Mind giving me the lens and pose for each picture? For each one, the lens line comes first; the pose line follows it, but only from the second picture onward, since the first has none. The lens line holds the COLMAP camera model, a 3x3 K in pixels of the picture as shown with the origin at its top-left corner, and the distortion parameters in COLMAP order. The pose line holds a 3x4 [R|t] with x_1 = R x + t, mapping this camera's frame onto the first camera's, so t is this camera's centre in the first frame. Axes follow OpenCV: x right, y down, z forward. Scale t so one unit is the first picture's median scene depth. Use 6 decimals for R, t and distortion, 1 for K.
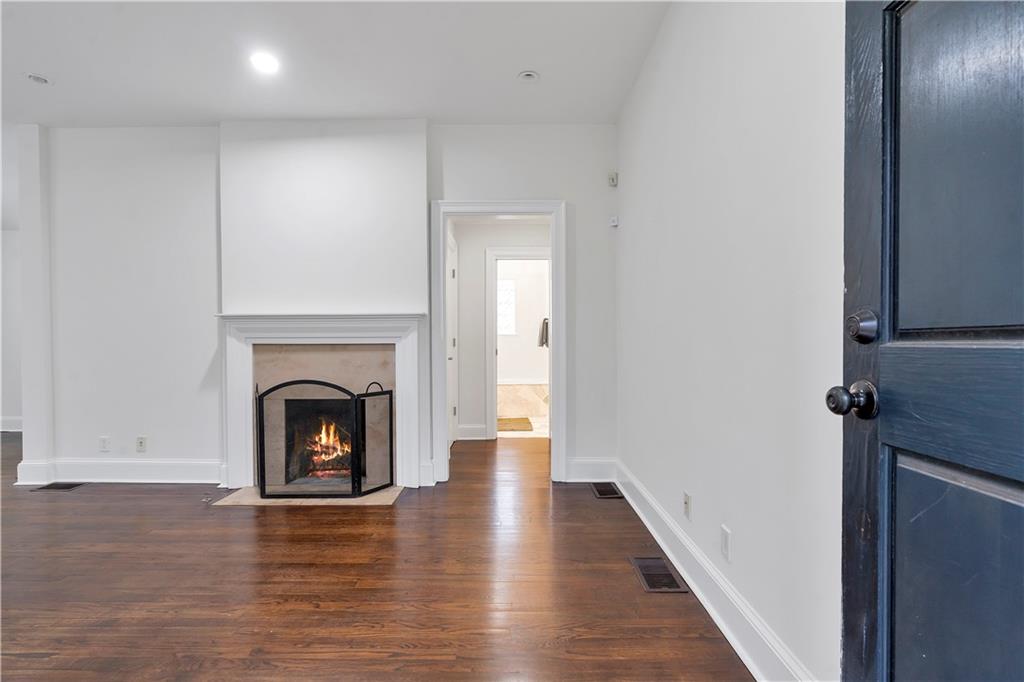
lens RADIAL K [[465.9, 0, 512.0], [0, 465.9, 342.5], [0, 0, 1]] dist [0.004385, 0.000971]
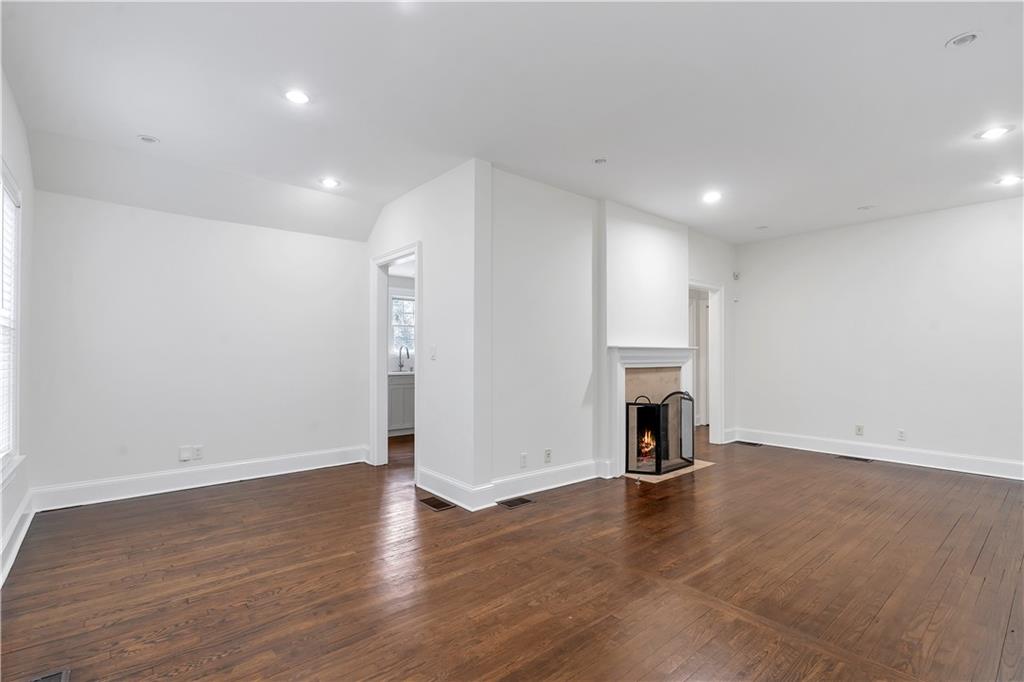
lens RADIAL K [[485.7, 0, 510.1], [0, 485.7, 344.6], [0, 0, 1]] dist [0.005537, 0.000364]
pose [[0.761545, 0.019487, 0.647819, -1.708961], [0.007110, 0.999237, -0.038415, -0.011731], [-0.648073, 0.033861, 0.760825, 0.144538]]
